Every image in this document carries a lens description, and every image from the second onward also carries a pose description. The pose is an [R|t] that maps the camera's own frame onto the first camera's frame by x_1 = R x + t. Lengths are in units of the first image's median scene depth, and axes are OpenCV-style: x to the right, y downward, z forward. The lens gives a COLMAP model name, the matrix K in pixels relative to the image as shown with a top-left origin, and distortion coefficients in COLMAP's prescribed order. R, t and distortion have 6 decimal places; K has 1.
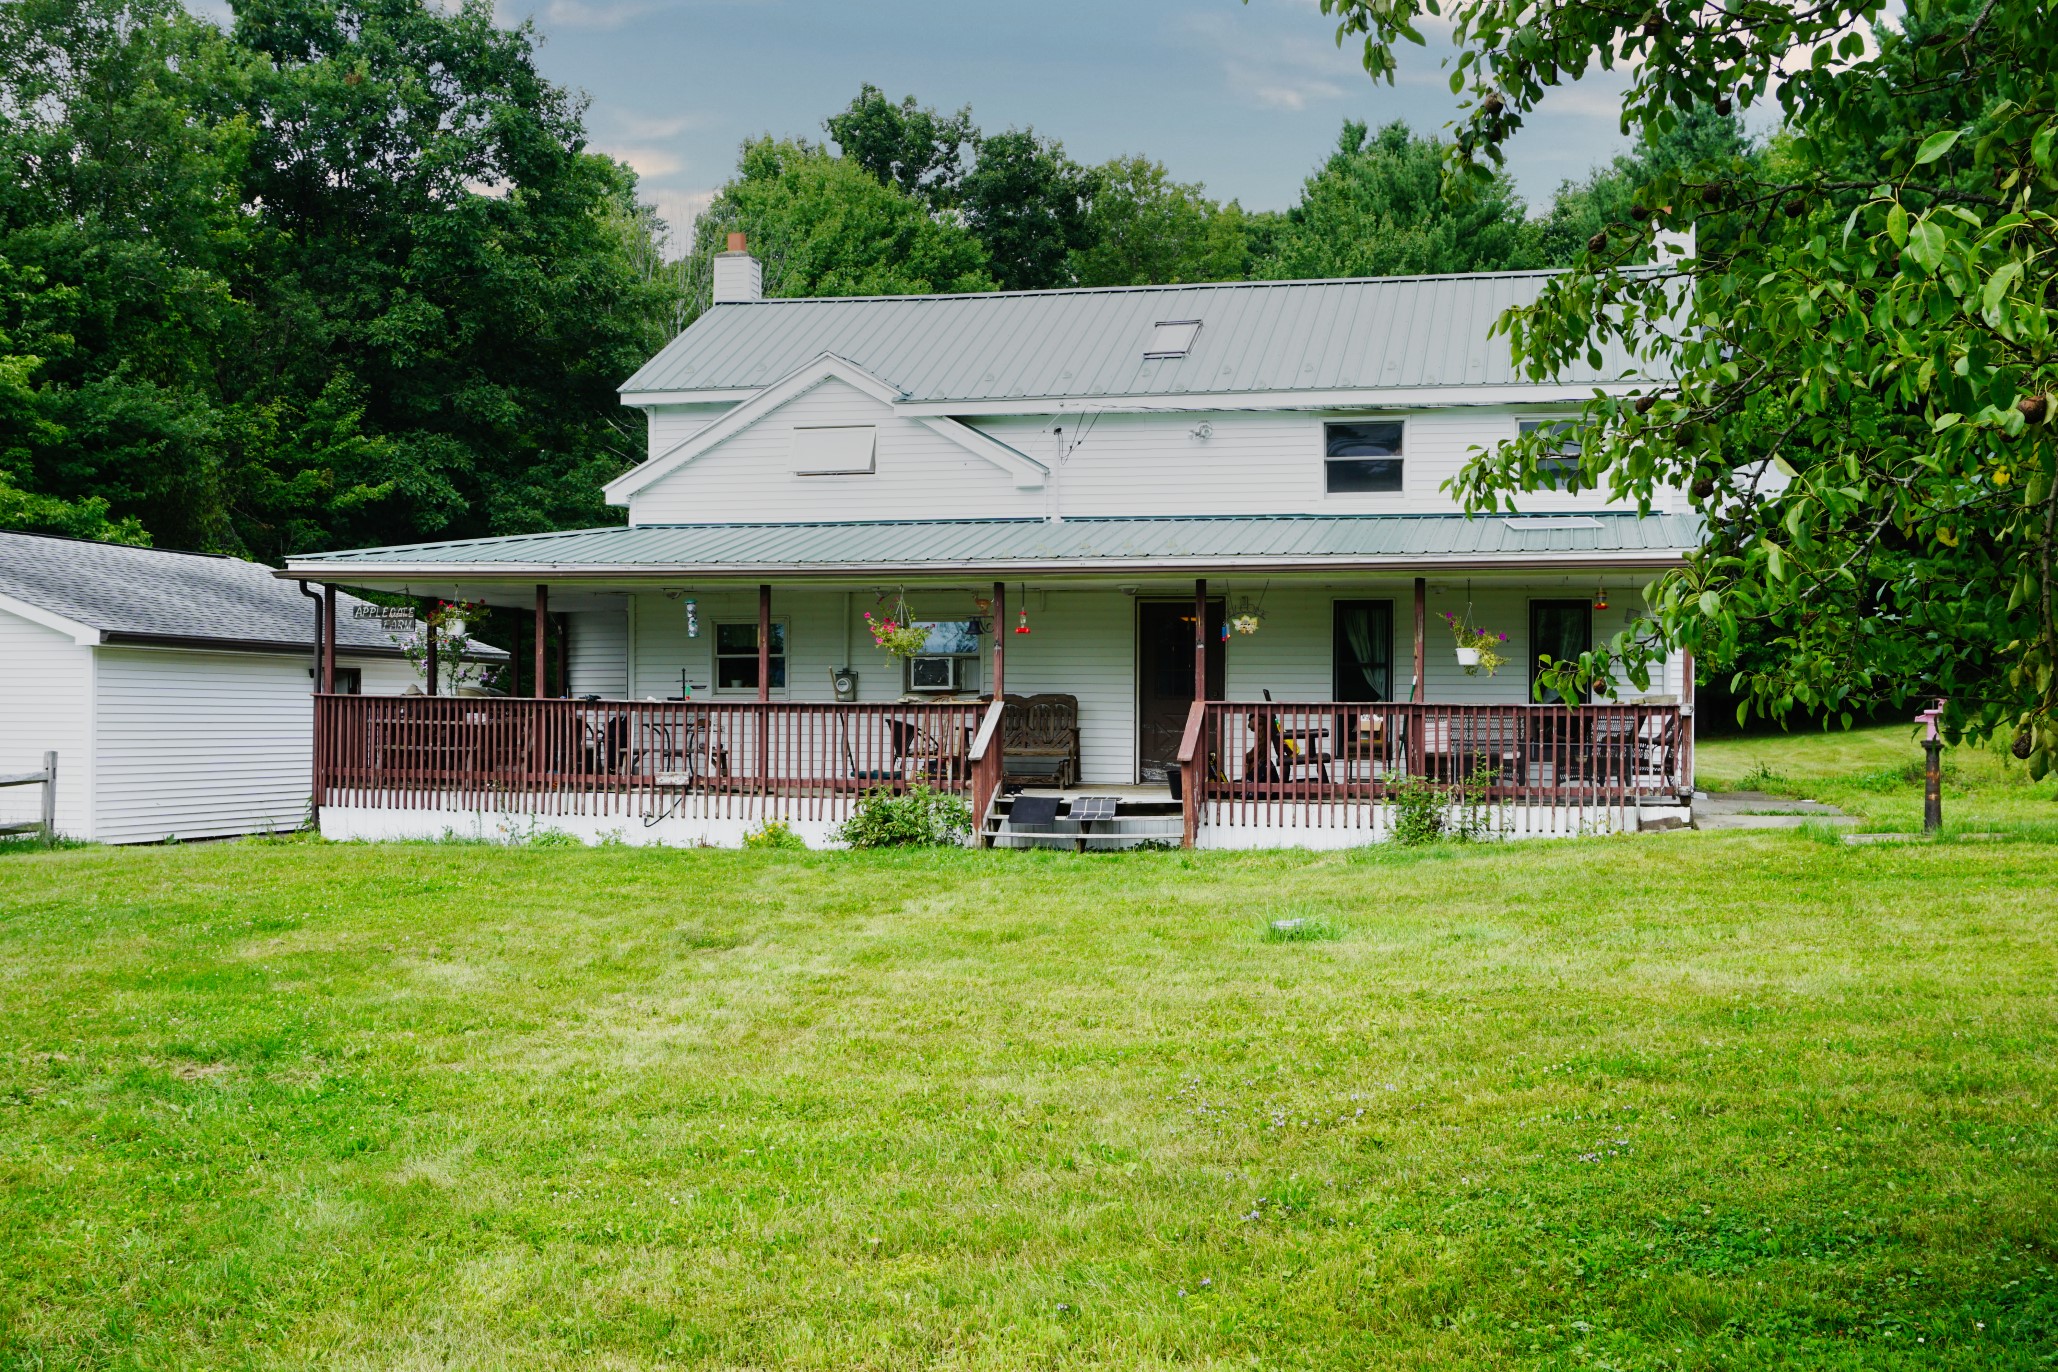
lens RADIAL K [[2335.8, 0, 1029.0], [0, 2335.8, 686.0], [0, 0, 1]] dist [-0.012913, 0.007628]
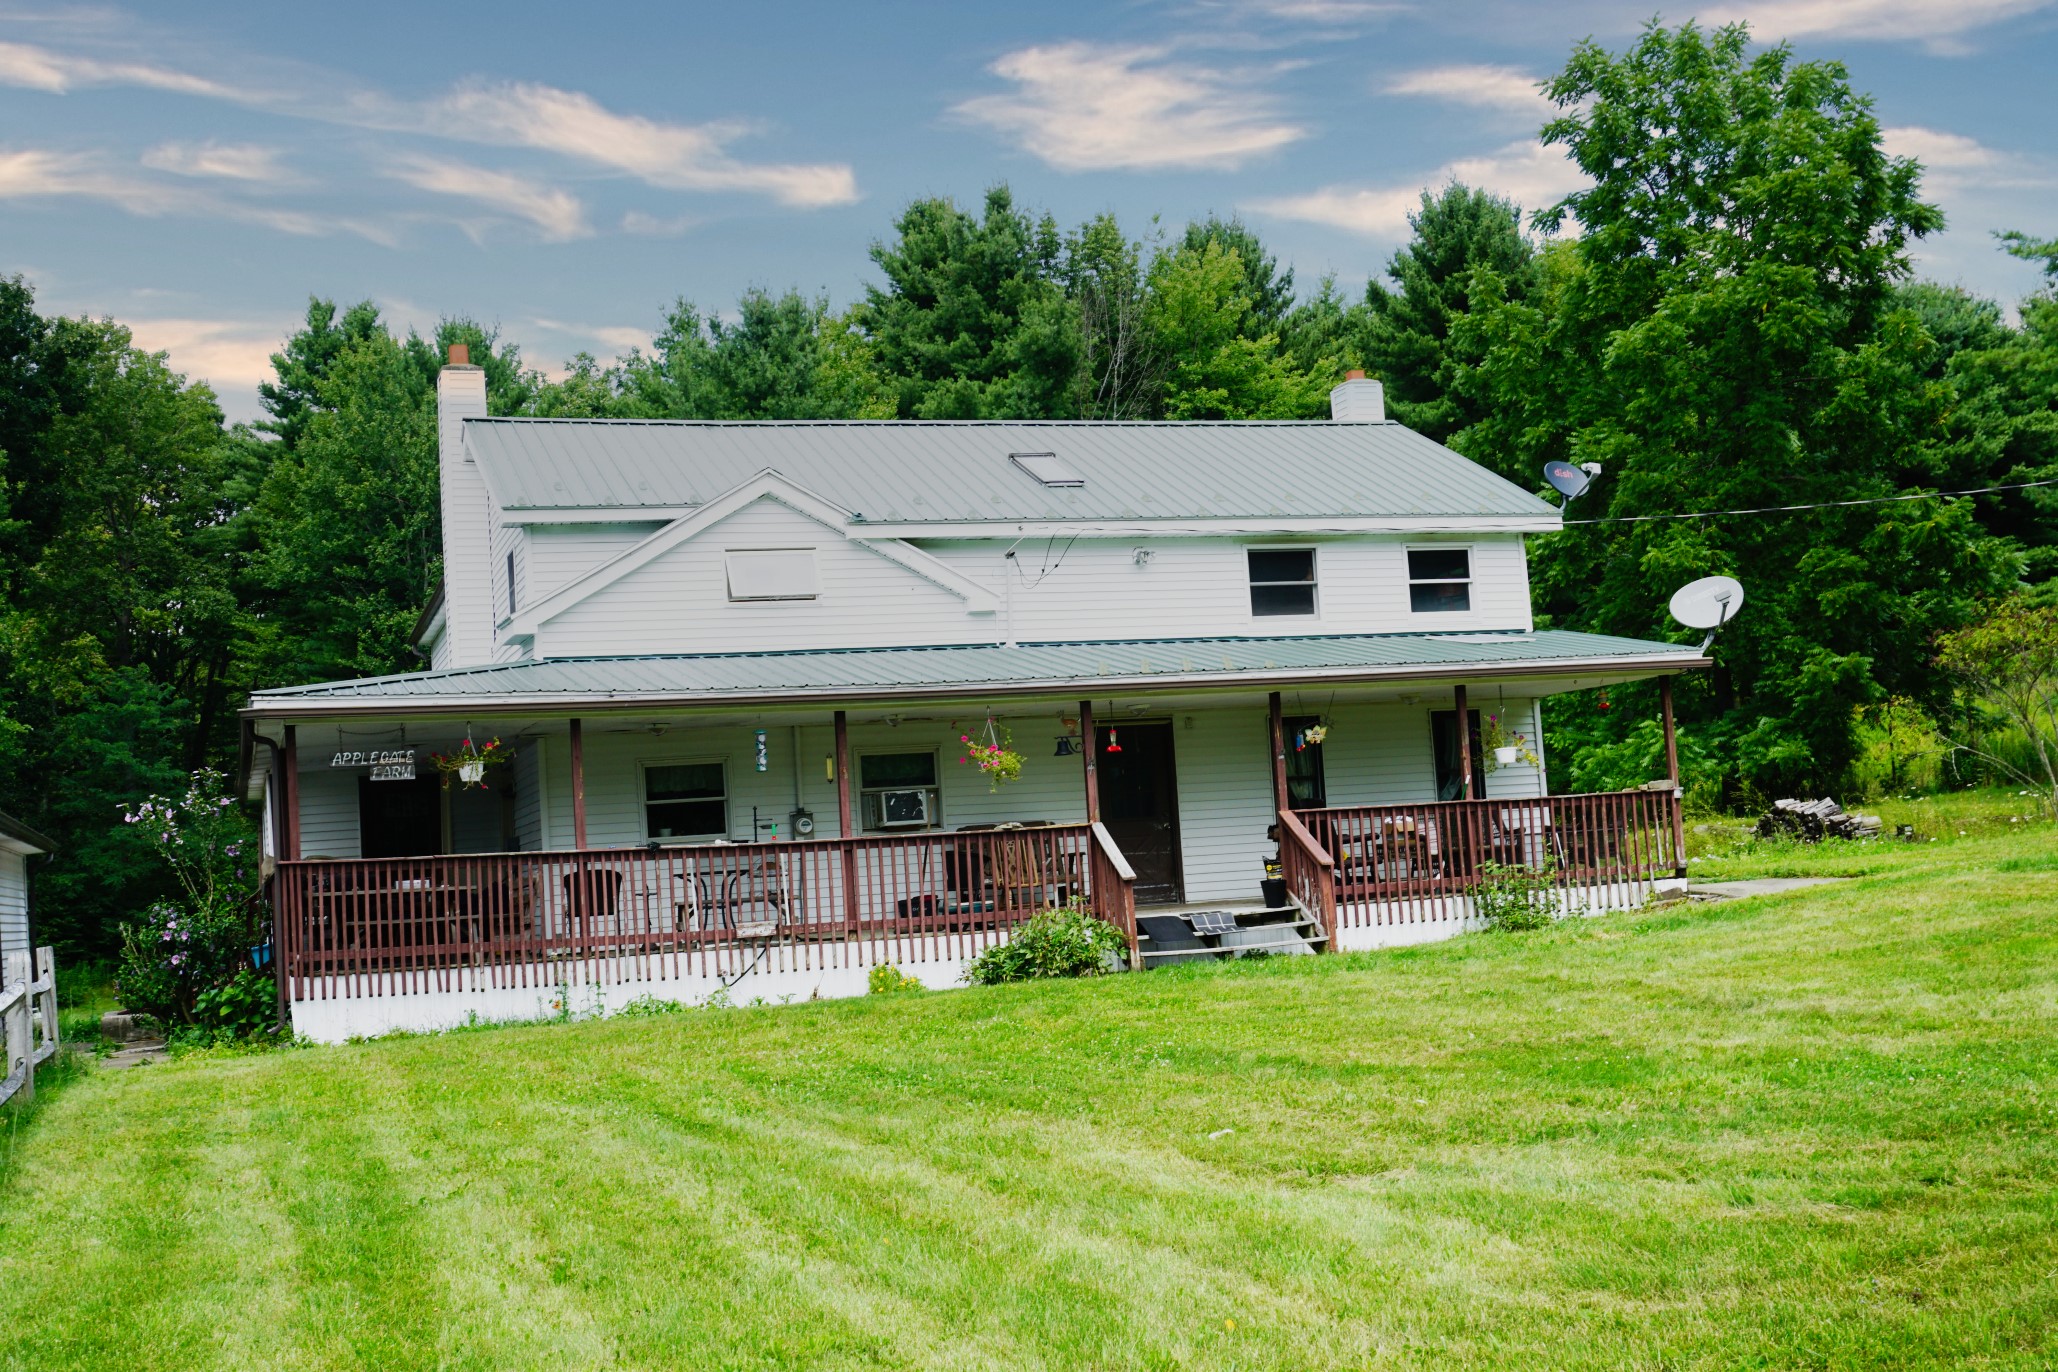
lens RADIAL K [[2335.8, 0, 1029.0], [0, 2335.8, 686.0], [0, 0, 1]] dist [-0.012913, 0.007628]
pose [[0.842511, -0.015869, 0.538445, -0.523785], [0.063445, 0.995532, -0.069932, 0.015381], [-0.534930, 0.093080, 0.839754, 0.178706]]
